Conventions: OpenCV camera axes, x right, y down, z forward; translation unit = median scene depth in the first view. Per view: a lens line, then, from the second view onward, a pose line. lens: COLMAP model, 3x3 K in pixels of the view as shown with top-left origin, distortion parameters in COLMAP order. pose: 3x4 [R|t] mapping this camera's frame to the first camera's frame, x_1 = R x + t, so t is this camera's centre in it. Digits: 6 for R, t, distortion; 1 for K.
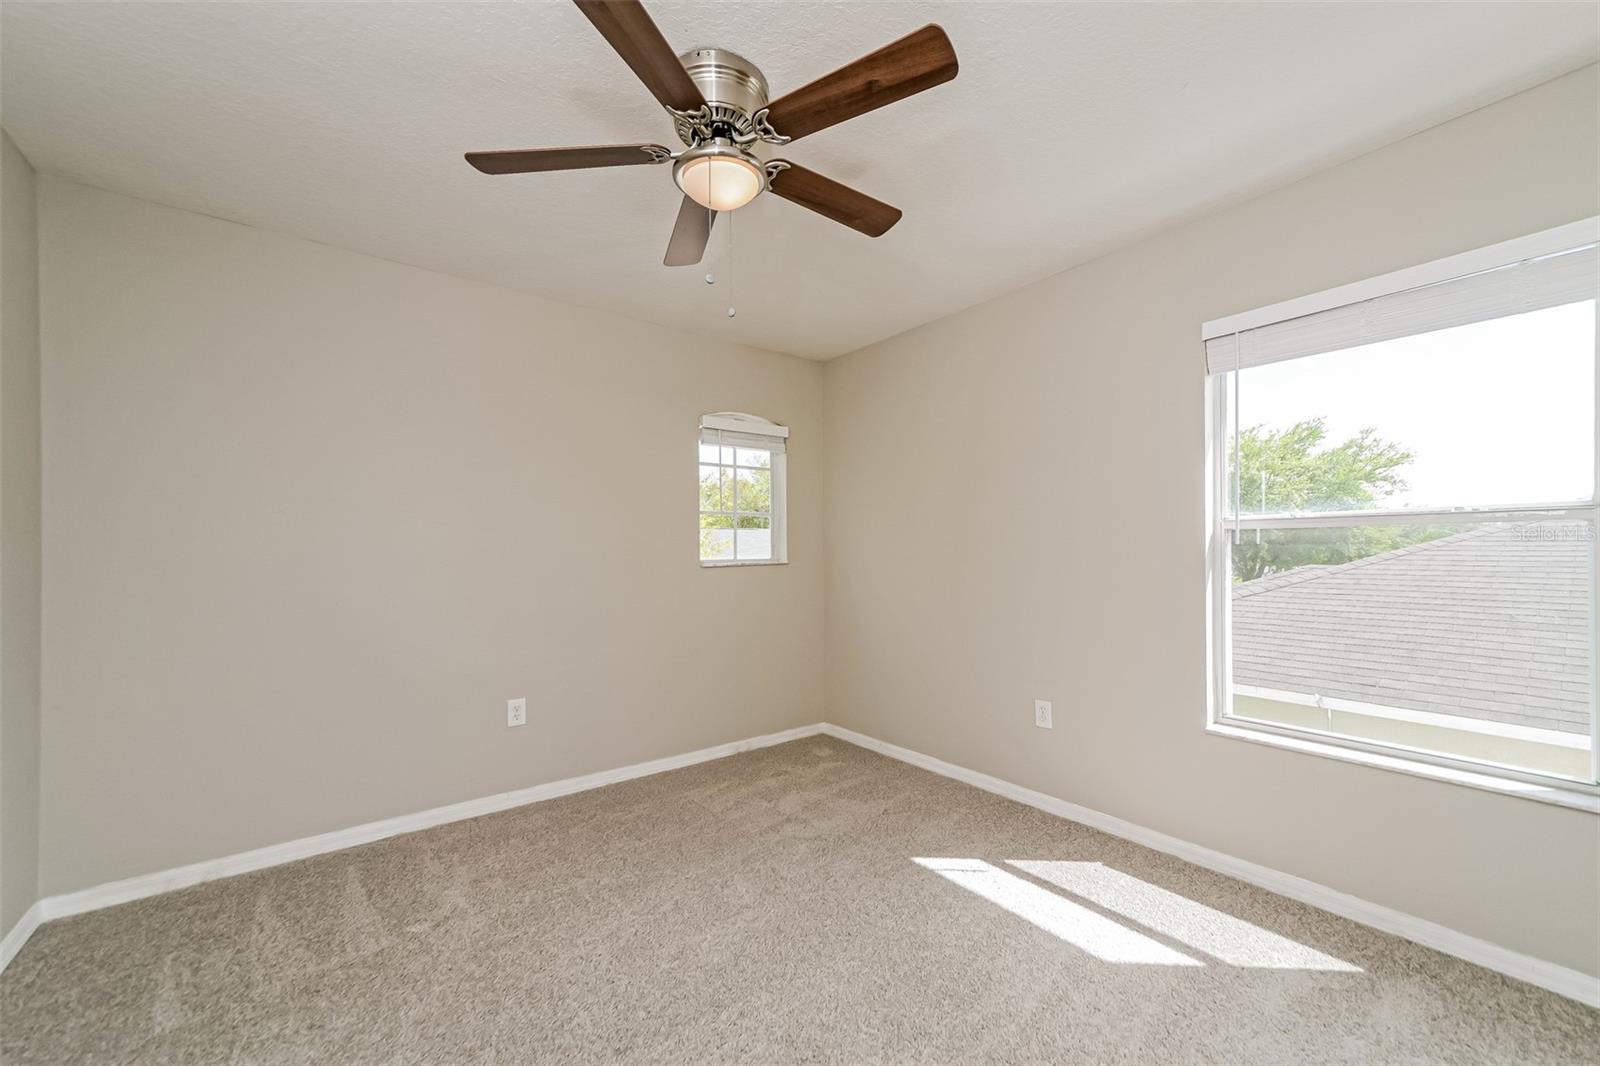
lens RADIAL K [[614.7, 0, 808.0], [0, 614.7, 546.5], [0, 0, 1]] dist [0.000947, -0.000071]
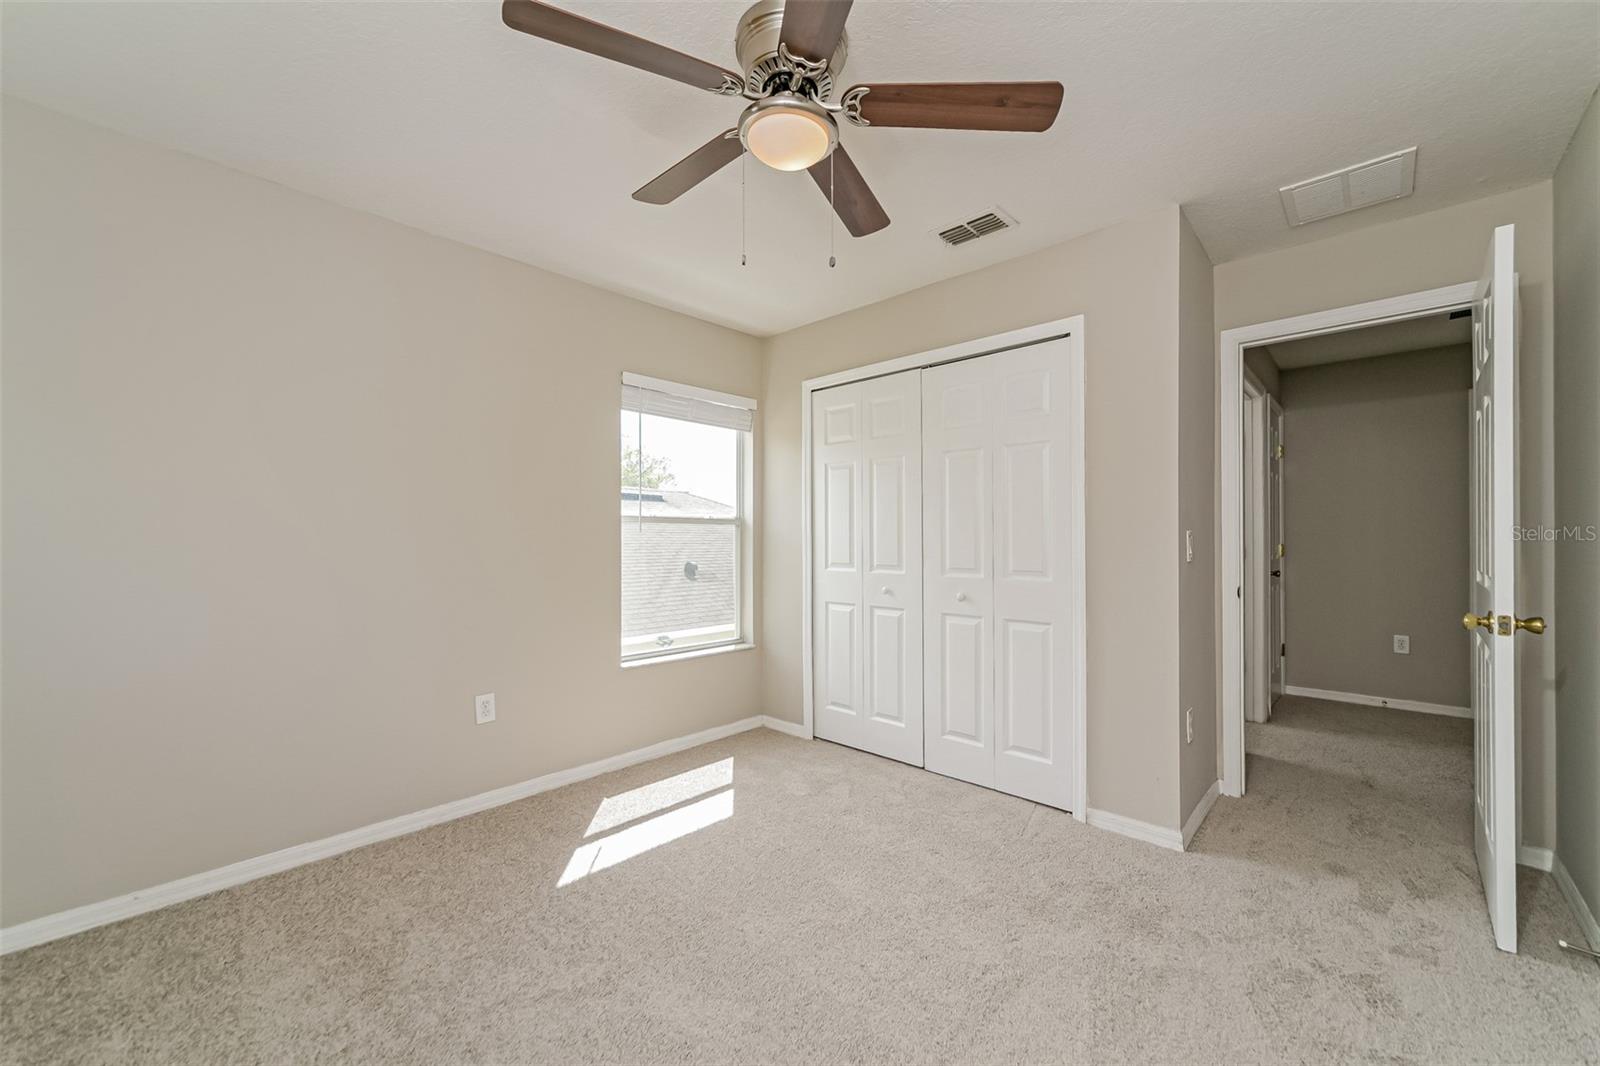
lens RADIAL K [[614.7, 0, 795.6], [0, 614.7, 538.5], [0, 0, 1]] dist [0.000947, -0.000071]
pose [[-0.141883, 0.002832, 0.989879, -0.765850], [-0.013253, 0.999901, -0.004760, 0.009665], [-0.989795, -0.013795, -0.141831, 0.811461]]
